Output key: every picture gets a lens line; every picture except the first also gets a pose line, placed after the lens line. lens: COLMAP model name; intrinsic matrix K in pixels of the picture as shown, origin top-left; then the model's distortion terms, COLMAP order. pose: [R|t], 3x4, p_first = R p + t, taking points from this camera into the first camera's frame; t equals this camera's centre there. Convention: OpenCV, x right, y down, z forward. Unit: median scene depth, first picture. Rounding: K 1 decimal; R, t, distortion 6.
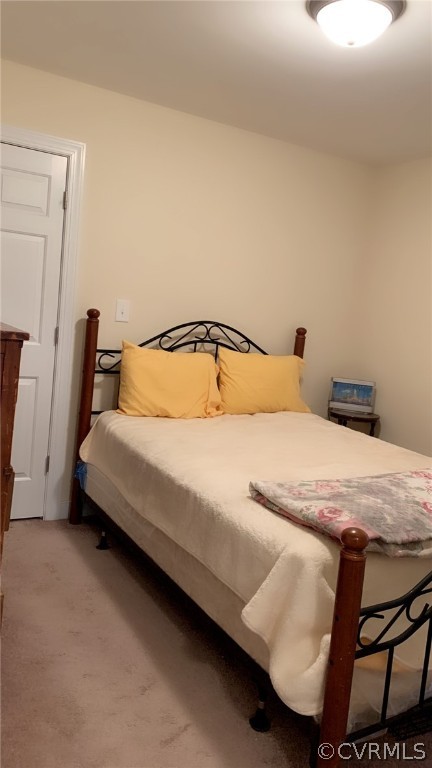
lens RADIAL K [[582.3, 0, 216.0], [0, 582.3, 384.0], [0, 0, 1]] dist [0.030111, -0.034011]
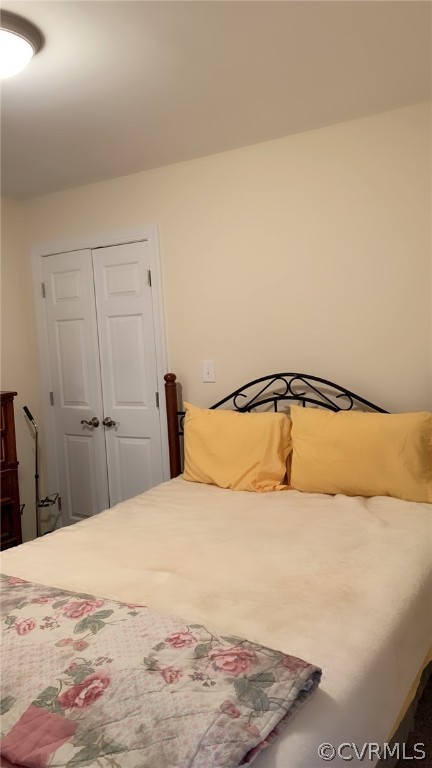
lens RADIAL K [[582.3, 0, 216.0], [0, 582.3, 384.0], [0, 0, 1]] dist [0.030111, -0.034011]
pose [[0.476054, -0.076582, -0.876075, 0.654442], [-0.039259, 0.993357, -0.108167, -0.001036], [0.878539, 0.085888, 0.469885, 0.537477]]
